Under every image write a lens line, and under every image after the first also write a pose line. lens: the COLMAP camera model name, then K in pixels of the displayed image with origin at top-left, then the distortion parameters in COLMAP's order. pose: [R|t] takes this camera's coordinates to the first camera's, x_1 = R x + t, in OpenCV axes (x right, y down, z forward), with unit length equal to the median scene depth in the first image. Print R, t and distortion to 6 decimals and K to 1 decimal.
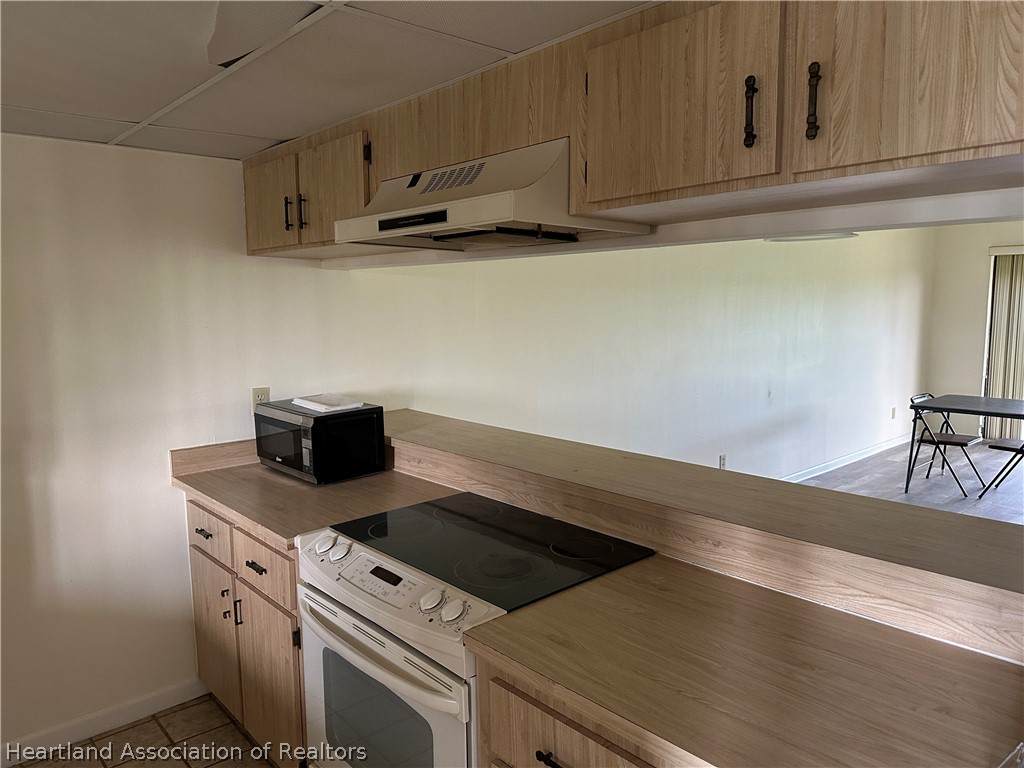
lens RADIAL K [[707.6, 0, 519.1], [0, 707.6, 386.9], [0, 0, 1]] dist [0.037958, -0.048159]
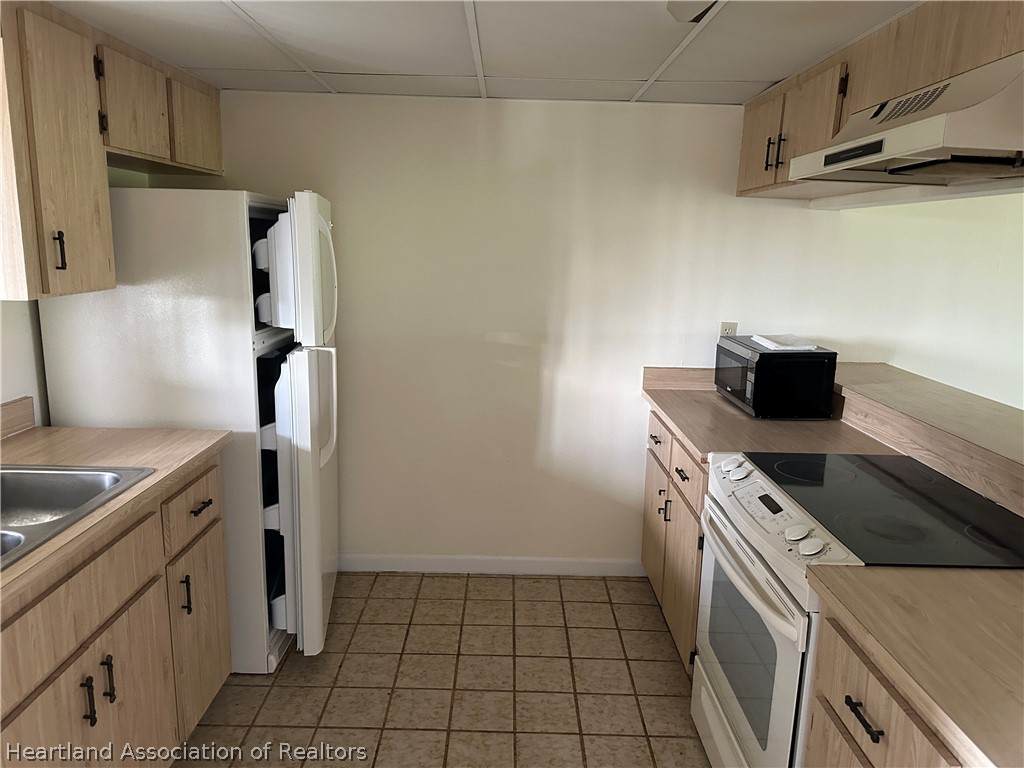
lens RADIAL K [[707.6, 0, 502.1], [0, 707.6, 387.1], [0, 0, 1]] dist [0.037958, -0.048159]
pose [[0.728936, 0.165202, -0.664349, 0.146431], [-0.116446, 0.986225, 0.117476, 0.014971], [0.674605, -0.008271, 0.738133, -0.029874]]
